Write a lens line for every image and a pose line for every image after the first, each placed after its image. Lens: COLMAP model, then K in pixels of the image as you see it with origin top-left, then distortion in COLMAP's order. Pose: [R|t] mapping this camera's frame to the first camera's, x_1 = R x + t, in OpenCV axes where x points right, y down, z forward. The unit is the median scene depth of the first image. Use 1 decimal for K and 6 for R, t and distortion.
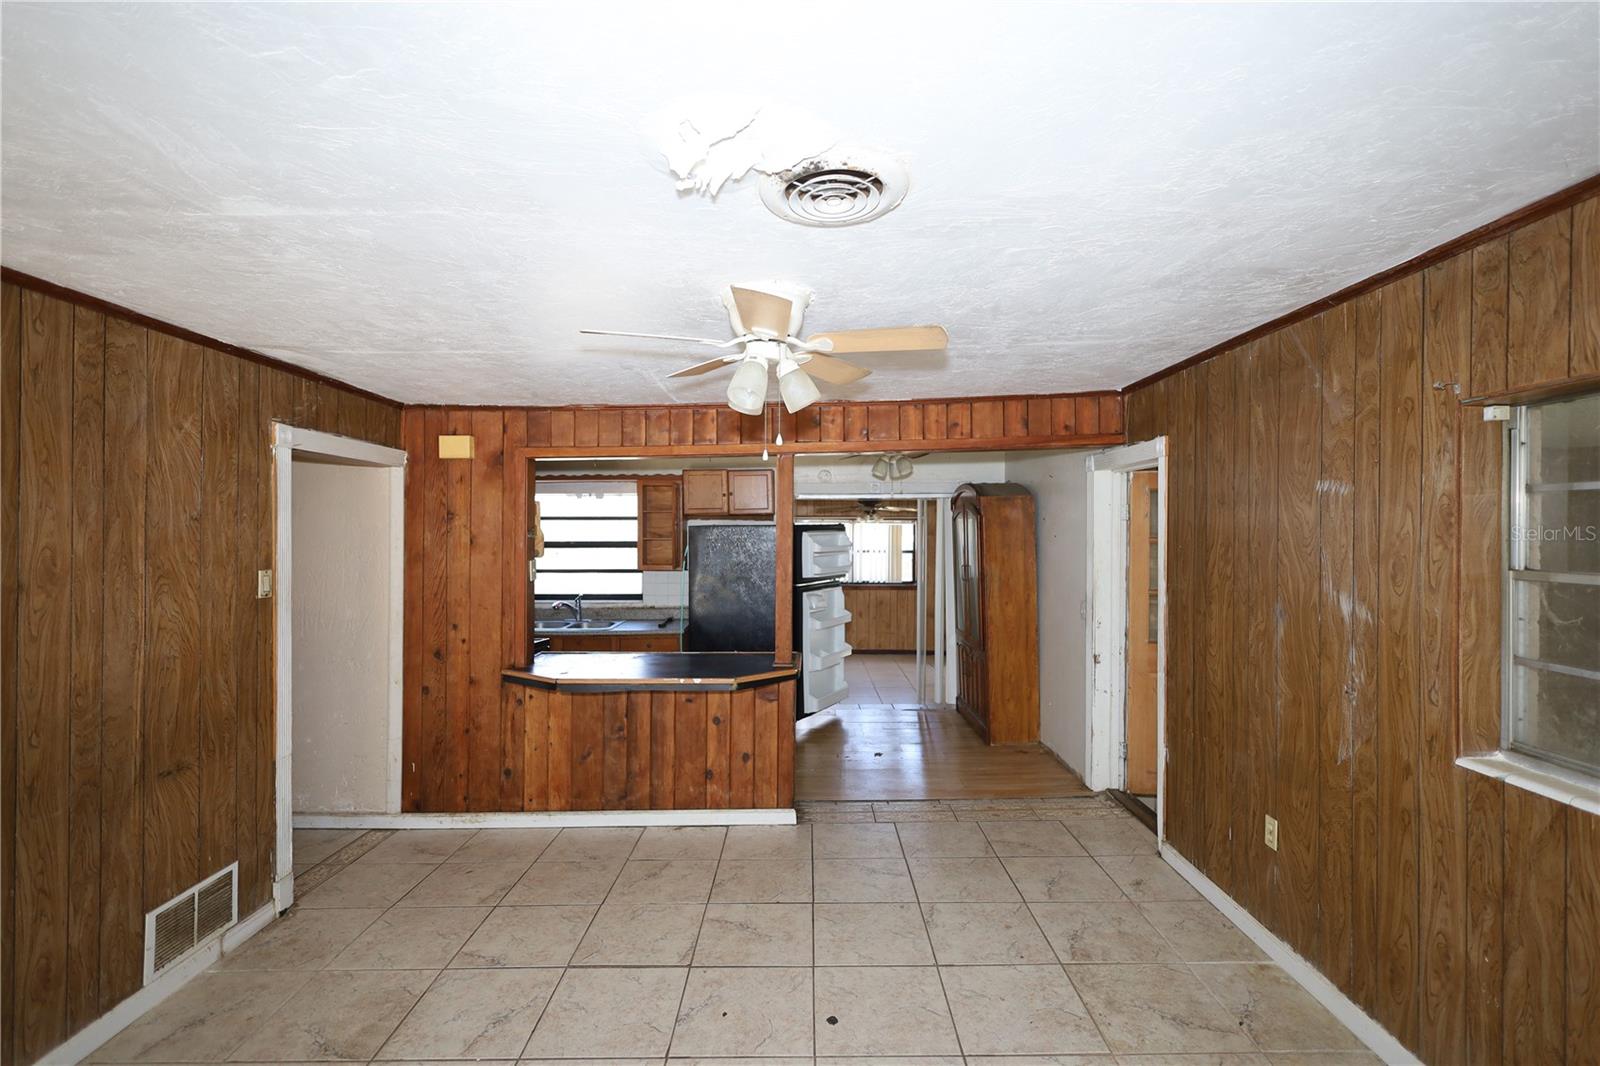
lens RADIAL K [[739.1, 0, 802.7], [0, 739.1, 530.0], [0, 0, 1]] dist [0.001138, 0.000430]
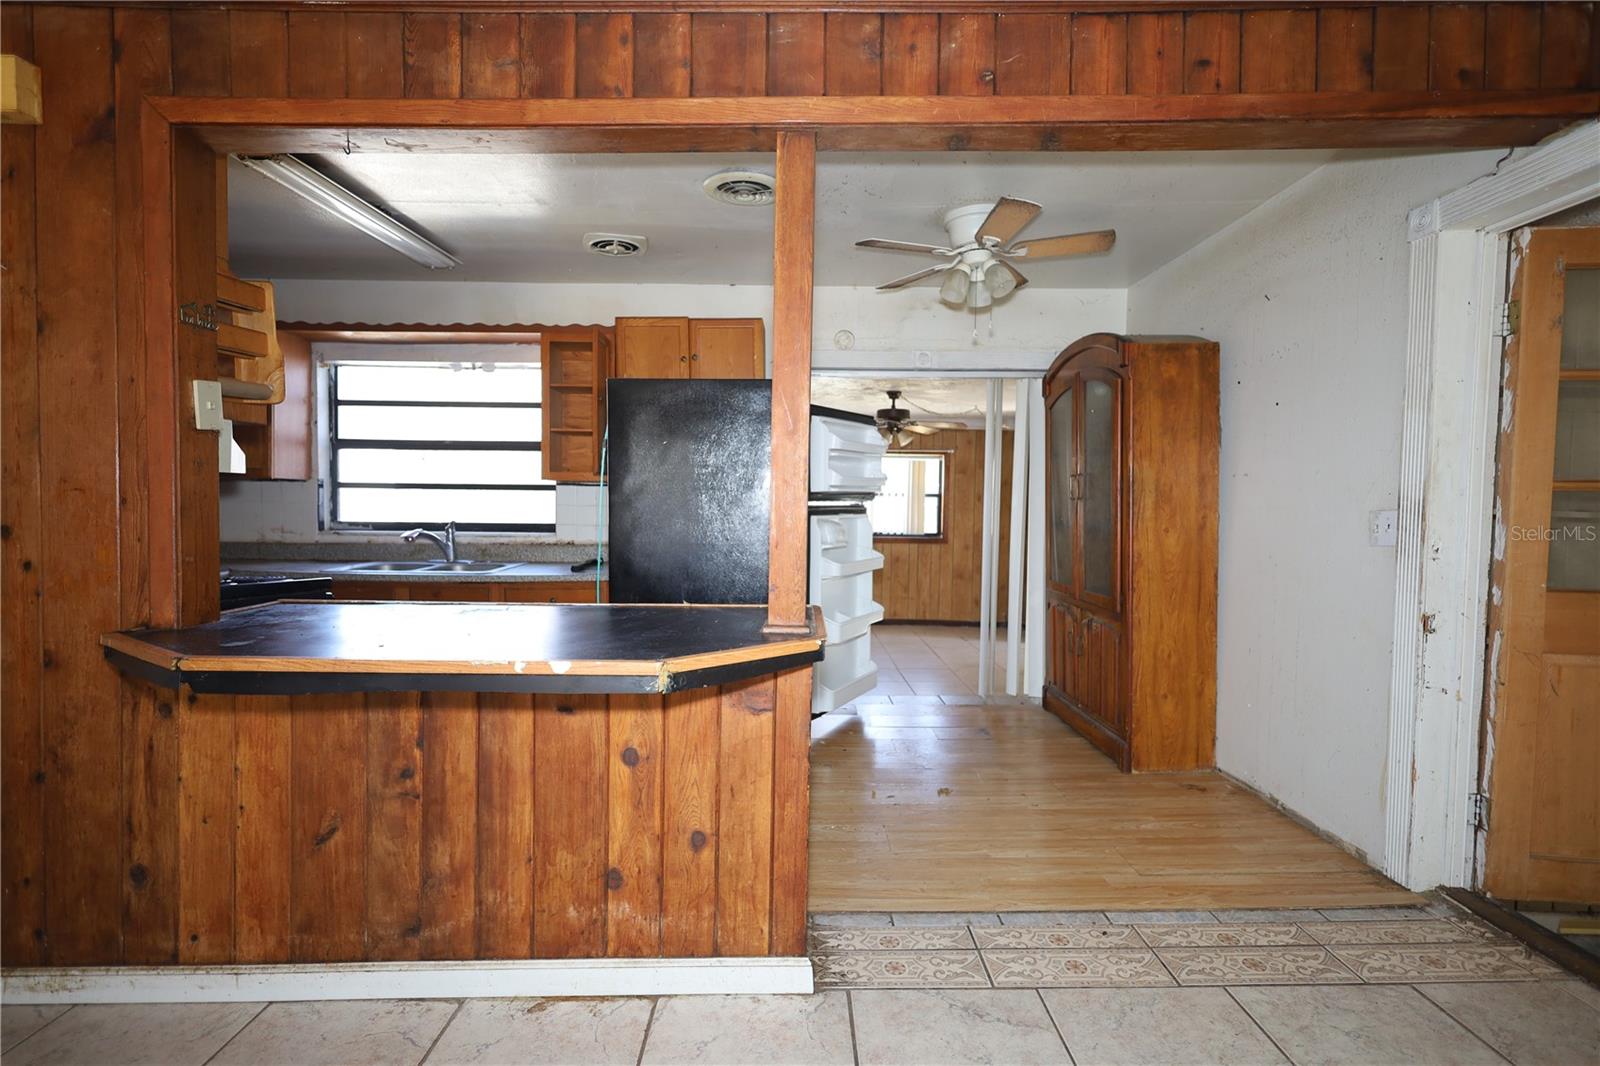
lens RADIAL K [[739.1, 0, 802.7], [0, 739.1, 530.0], [0, 0, 1]] dist [0.001138, 0.000430]
pose [[0.999752, 0.010922, 0.019407, -0.026259], [-0.011556, 0.999392, 0.032884, 0.111204], [-0.019036, -0.033100, 0.999271, 0.573515]]
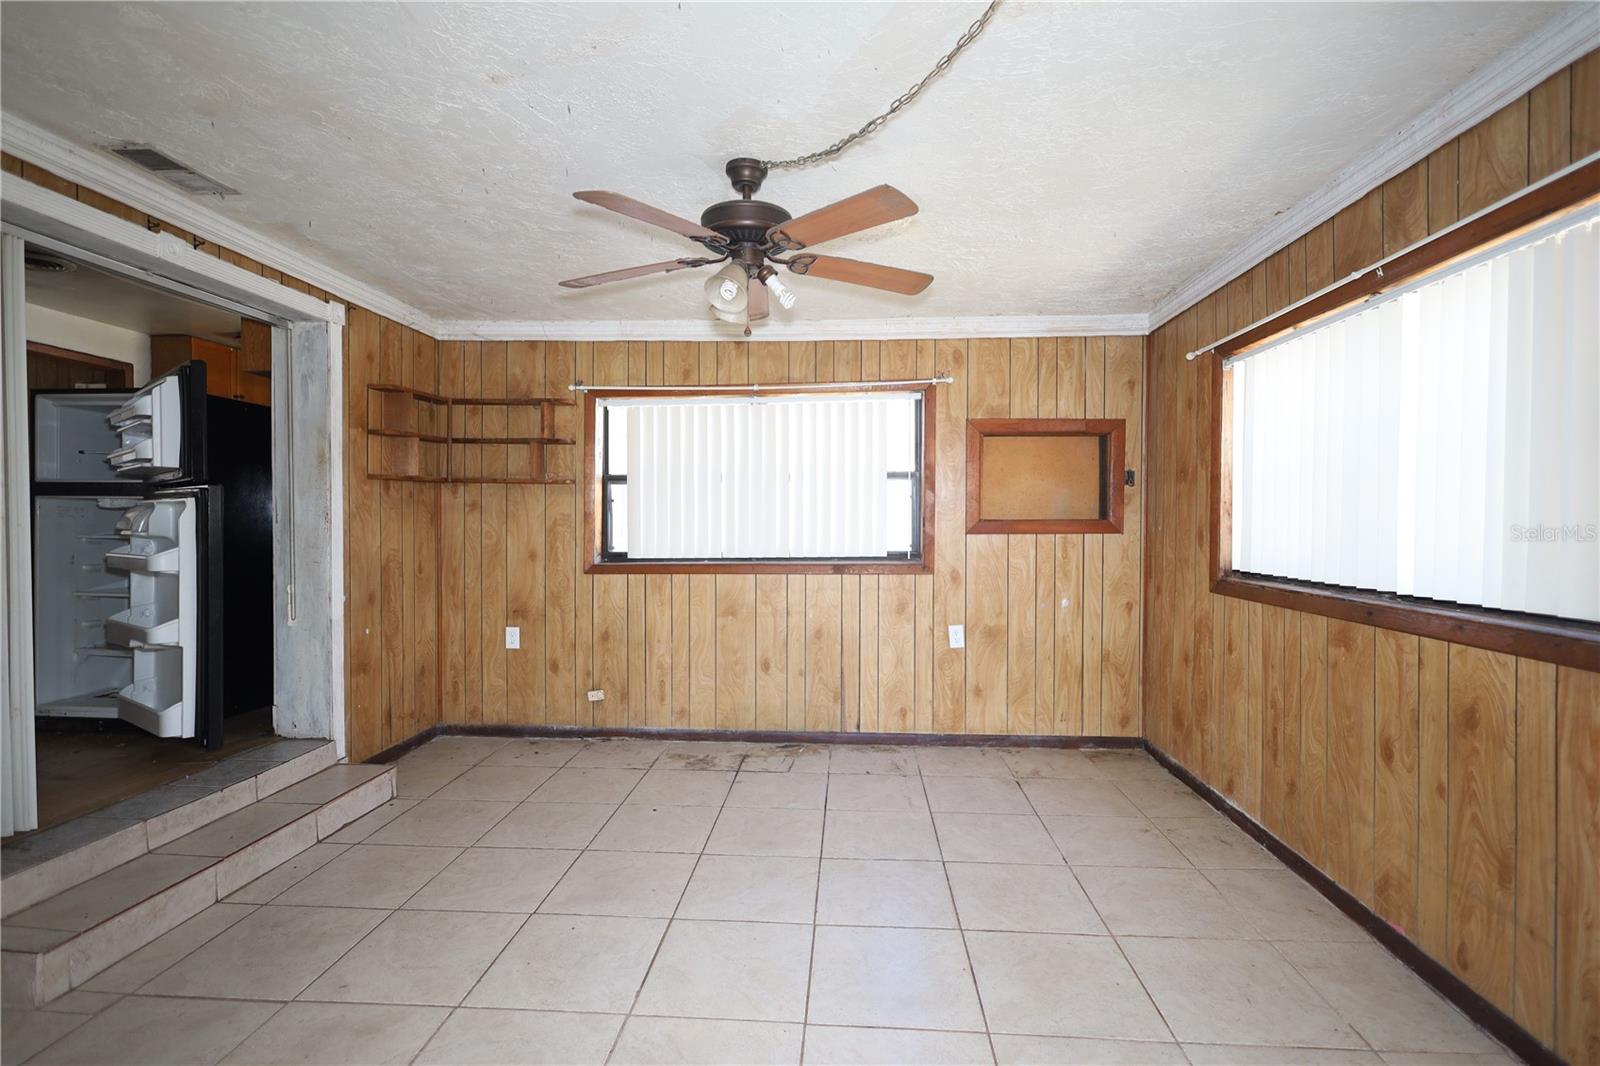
lens RADIAL K [[739.1, 0, 802.7], [0, 739.1, 530.0], [0, 0, 1]] dist [0.001138, 0.000430]
pose [[-0.065337, 0.010455, -0.997808, 0.767722], [-0.002160, 0.999941, 0.010619, 0.136057], [0.997861, 0.002849, -0.065311, 2.242052]]
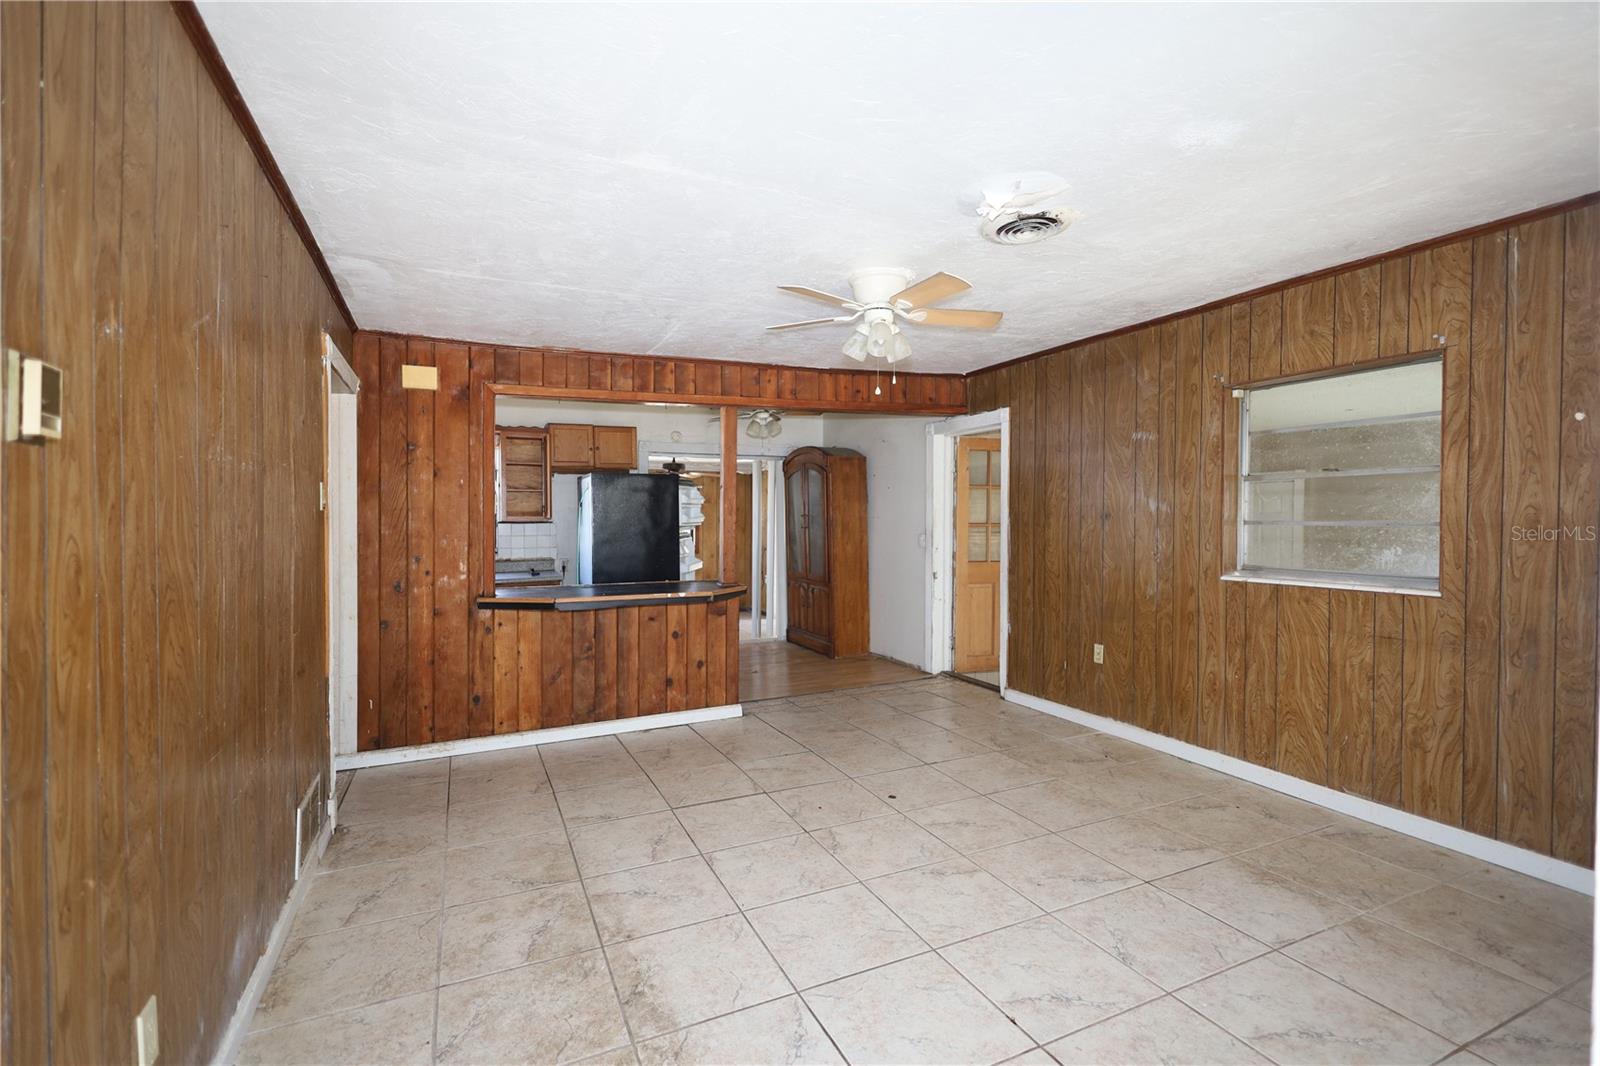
lens RADIAL K [[739.1, 0, 802.7], [0, 739.1, 530.0], [0, 0, 1]] dist [0.001138, 0.000430]
pose [[0.905734, -0.008012, 0.423771, -0.423208], [0.001441, 0.999874, 0.015824, 0.077179], [-0.423844, -0.013721, 0.905631, -0.120482]]
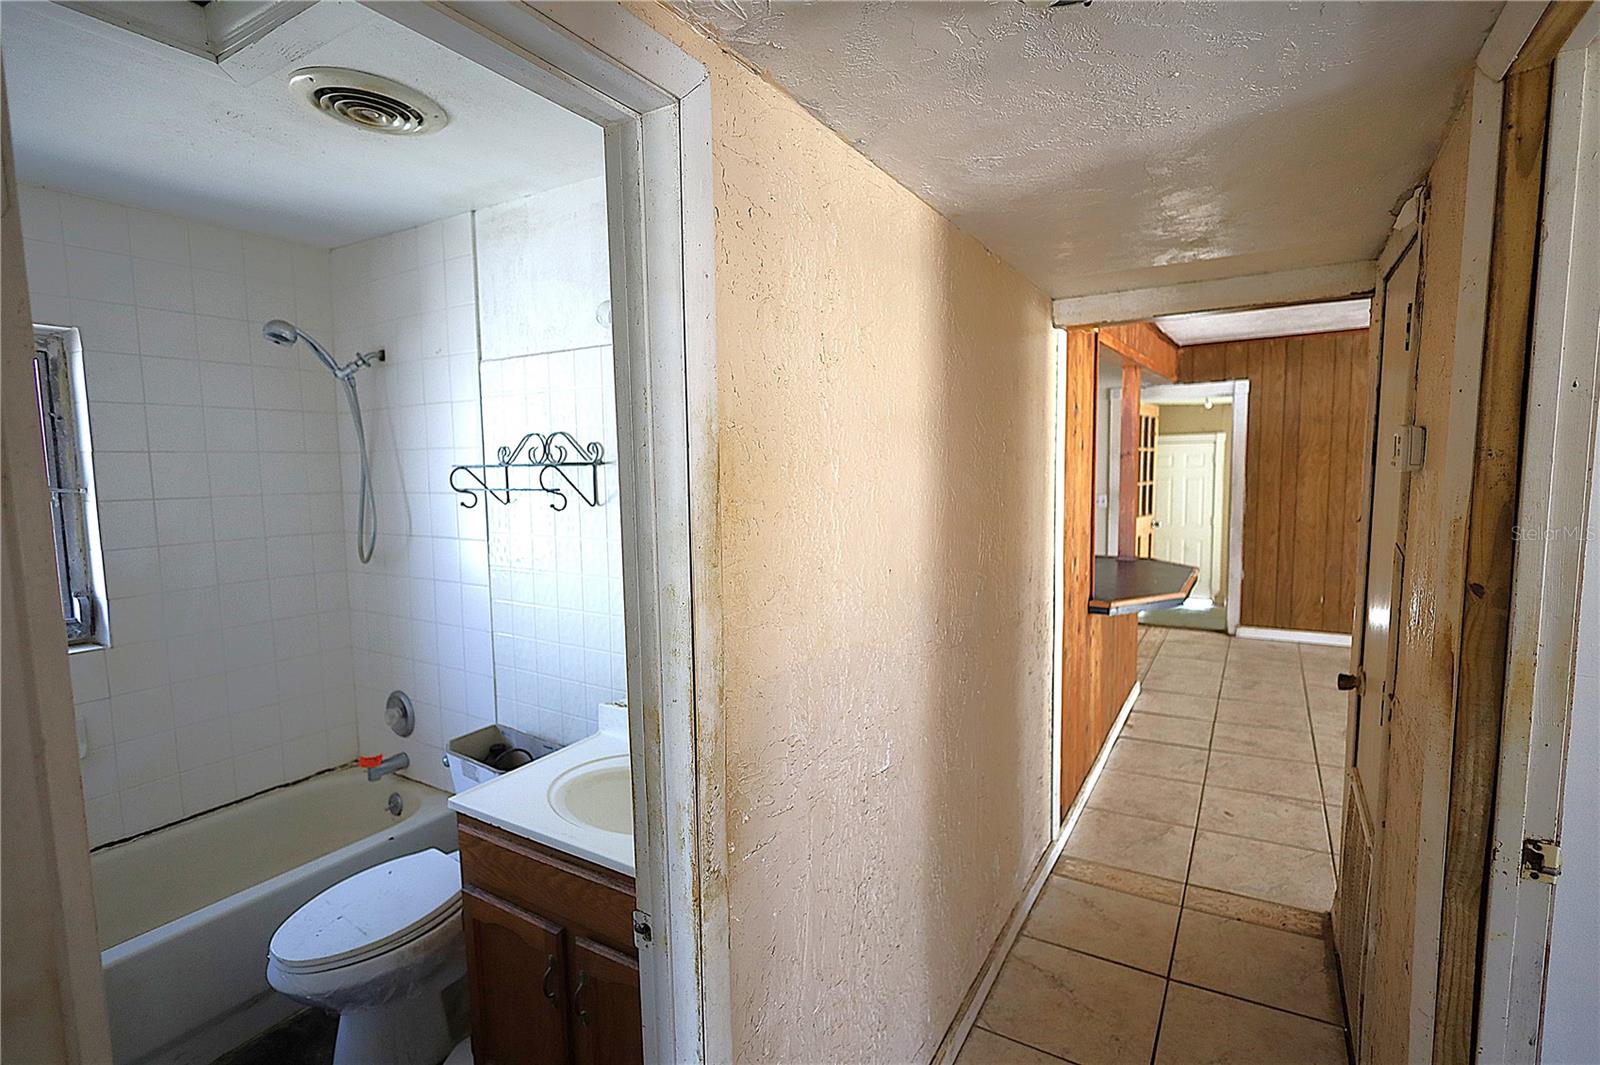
lens RADIAL K [[739.1, 0, 802.7], [0, 739.1, 529.5], [0, 0, 1]] dist [0.001138, 0.000430]
pose [[0.521324, -0.085026, 0.849113, -1.239860], [0.018079, 0.995901, 0.088625, 0.033540], [-0.853168, -0.030851, 0.520724, 0.853523]]
